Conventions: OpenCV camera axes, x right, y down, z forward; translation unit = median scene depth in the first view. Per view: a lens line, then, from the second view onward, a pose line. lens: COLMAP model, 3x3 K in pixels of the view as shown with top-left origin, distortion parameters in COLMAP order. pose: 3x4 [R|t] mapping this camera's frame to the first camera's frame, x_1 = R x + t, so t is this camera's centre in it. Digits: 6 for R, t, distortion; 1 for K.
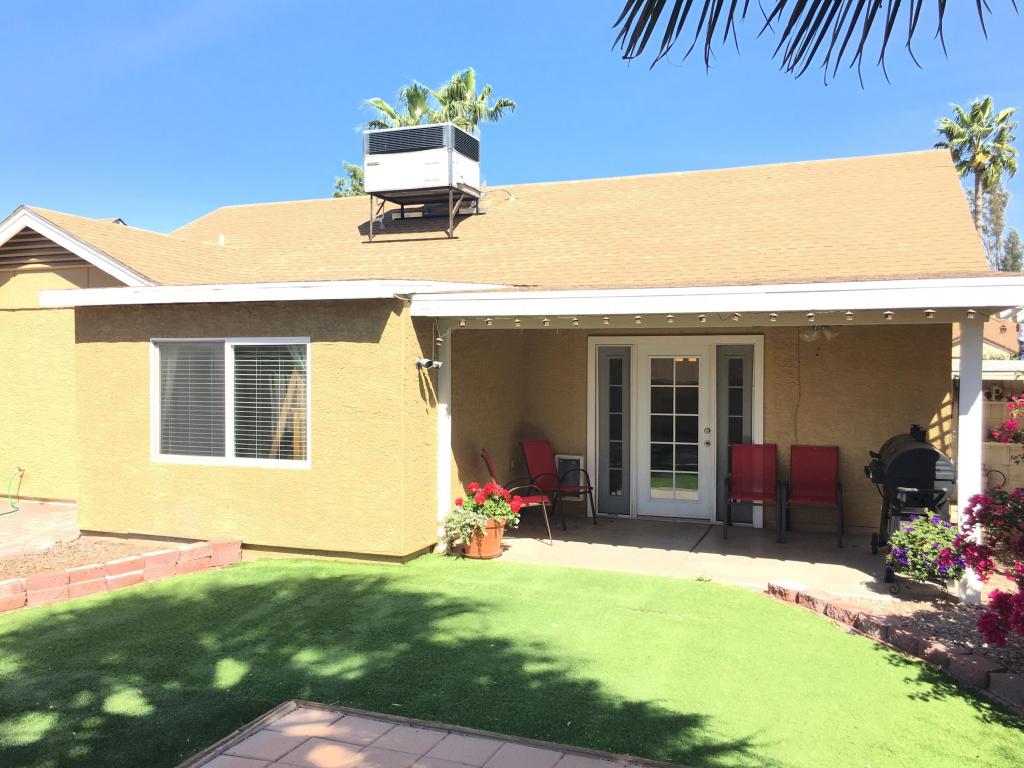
lens RADIAL K [[872.4, 0, 512.0], [0, 872.4, 384.0], [0, 0, 1]] dist [0.083498, -0.112705]
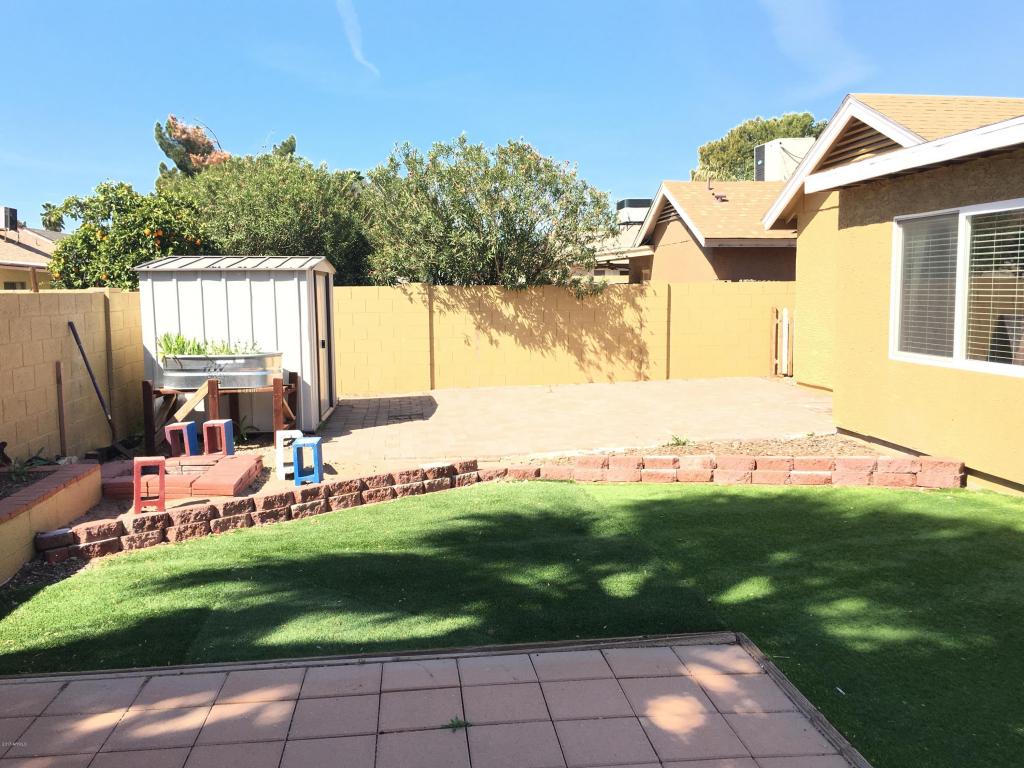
lens RADIAL K [[857.3, 0, 512.0], [0, 857.3, 384.0], [0, 0, 1]] dist [0.004598, -0.006251]
pose [[0.462459, 0.091008, -0.881958, 0.183573], [-0.007853, 0.995100, 0.098565, 0.032852], [0.886606, -0.038656, 0.460907, 0.279604]]
